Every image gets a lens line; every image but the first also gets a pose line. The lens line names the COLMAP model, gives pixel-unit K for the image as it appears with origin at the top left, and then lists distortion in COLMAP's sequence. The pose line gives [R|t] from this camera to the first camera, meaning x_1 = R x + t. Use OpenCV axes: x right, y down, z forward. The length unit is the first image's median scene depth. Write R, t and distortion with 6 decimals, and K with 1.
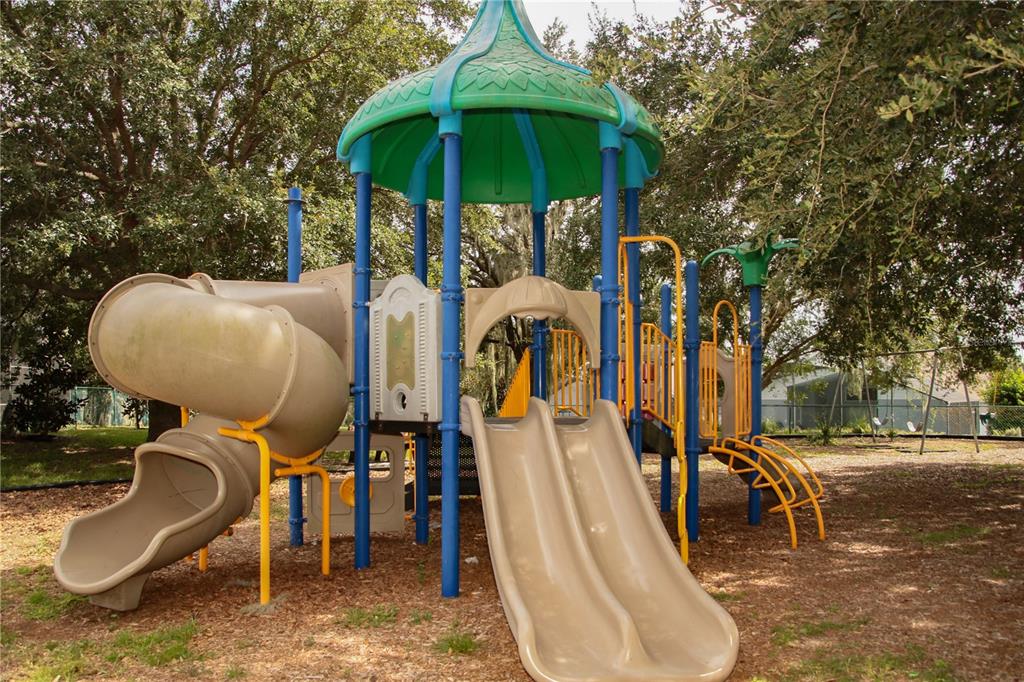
lens RADIAL K [[762.6, 0, 526.2], [0, 762.6, 381.7], [0, 0, 1]] dist [-0.076440, 0.013669]
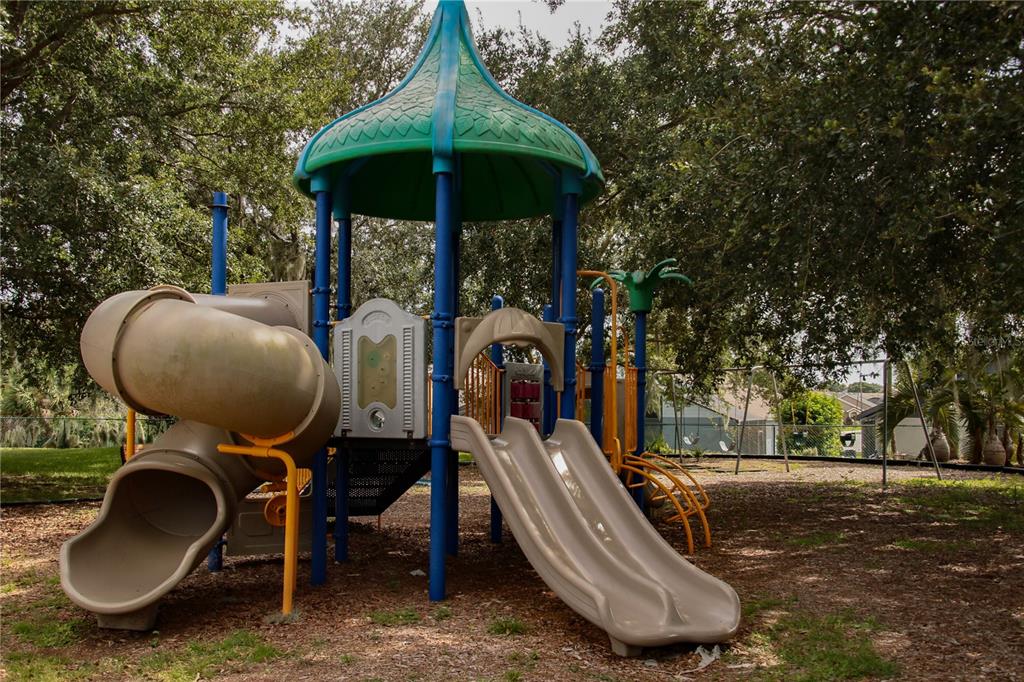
lens RADIAL K [[941.4, 0, 493.6], [0, 941.4, 389.9], [0, 0, 1]] dist [0.018688, 0.035255]
pose [[0.957048, 0.015108, 0.289536, -0.379477], [-0.014449, 0.999886, -0.004416, -0.010931], [-0.289570, 0.000042, 0.957157, -0.281686]]
